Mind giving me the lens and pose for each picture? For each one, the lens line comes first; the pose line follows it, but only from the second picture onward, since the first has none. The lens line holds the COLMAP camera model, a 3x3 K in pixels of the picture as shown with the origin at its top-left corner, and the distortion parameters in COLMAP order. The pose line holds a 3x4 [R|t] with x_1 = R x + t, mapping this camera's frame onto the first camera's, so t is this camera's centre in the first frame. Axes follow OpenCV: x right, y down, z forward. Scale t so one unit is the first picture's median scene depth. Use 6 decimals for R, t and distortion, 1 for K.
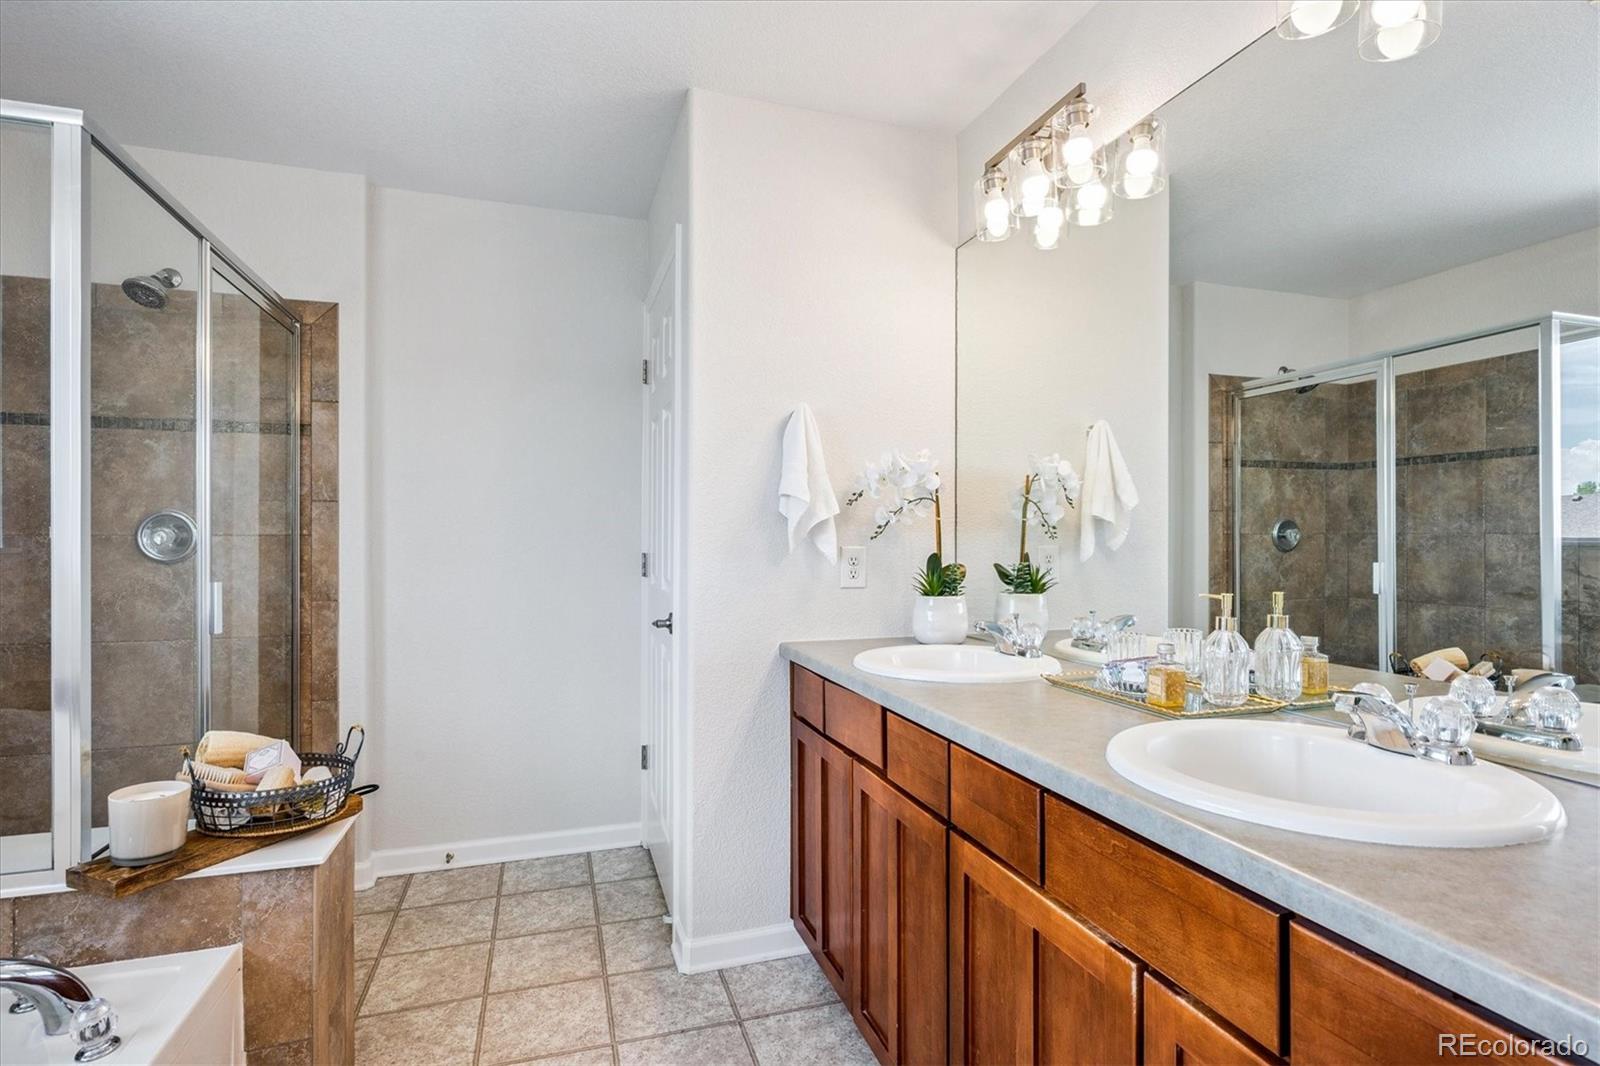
lens RADIAL K [[798.1, 0, 803.8], [0, 798.1, 532.7], [0, 0, 1]] dist [0.000076, 0.001384]
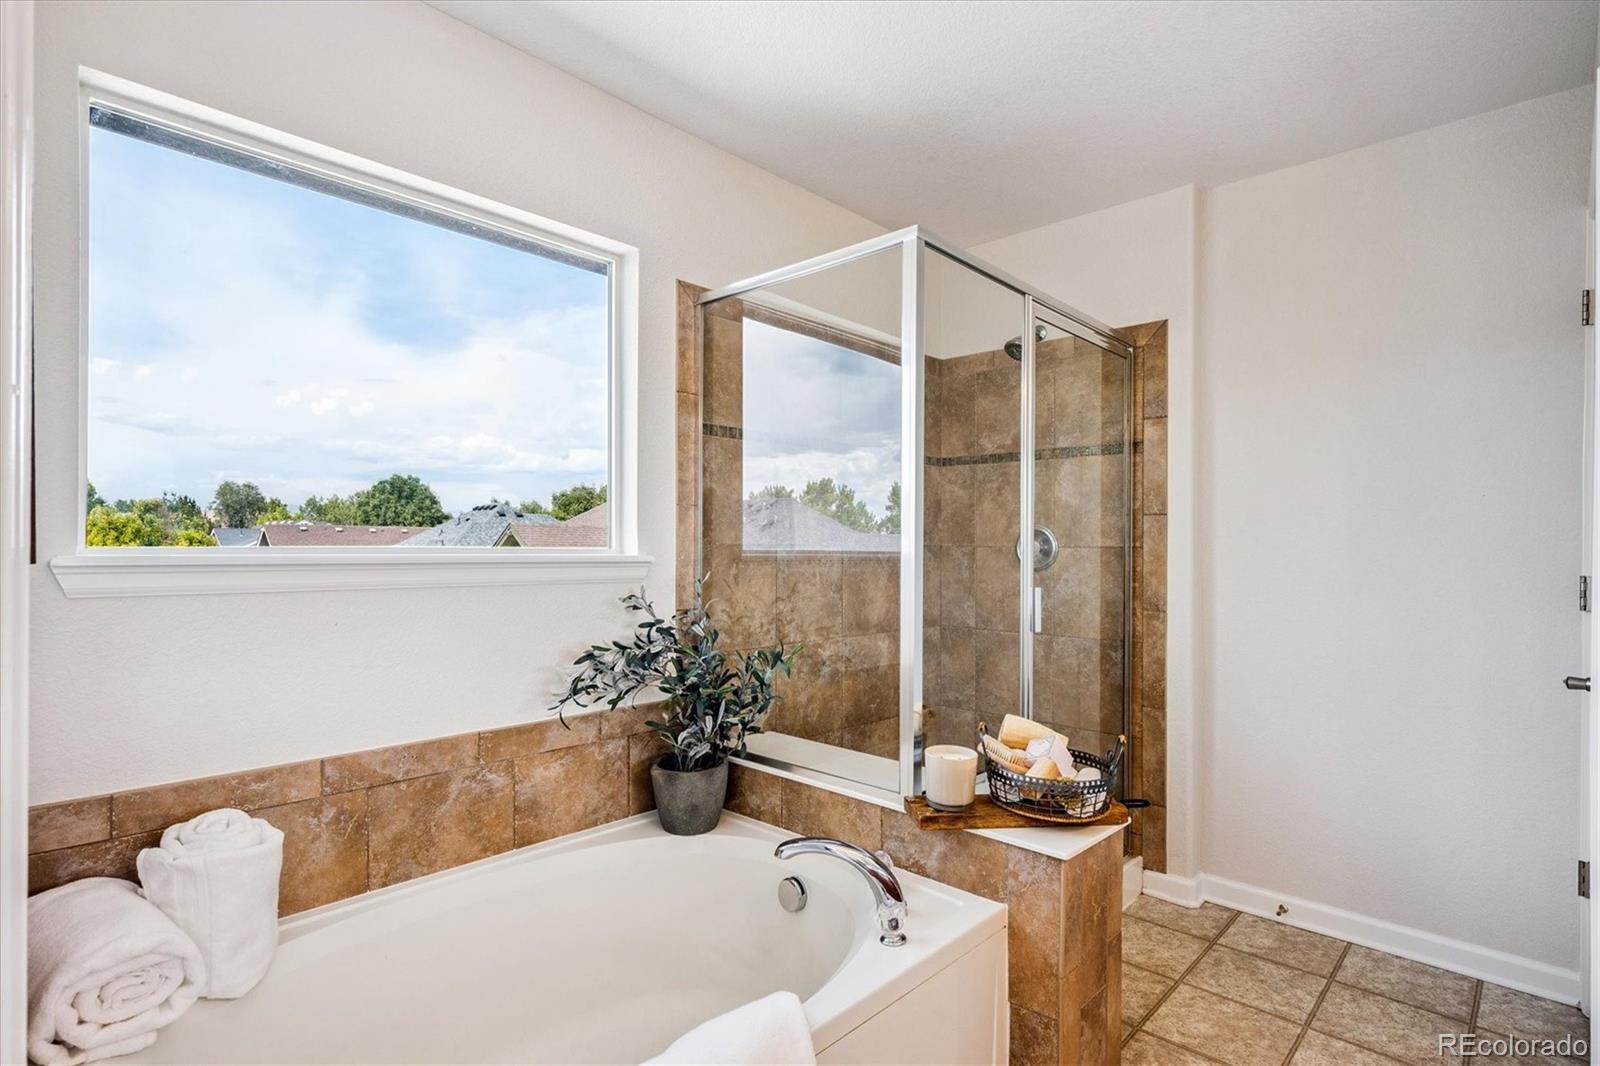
lens RADIAL K [[798.1, 0, 800.7], [0, 798.1, 541.6], [0, 0, 1]] dist [0.000076, 0.001384]
pose [[0.480931, -0.001546, -0.876757, 0.092123], [-0.002434, 0.999992, -0.003098, -0.000170], [0.876755, 0.003624, 0.480923, 0.114678]]
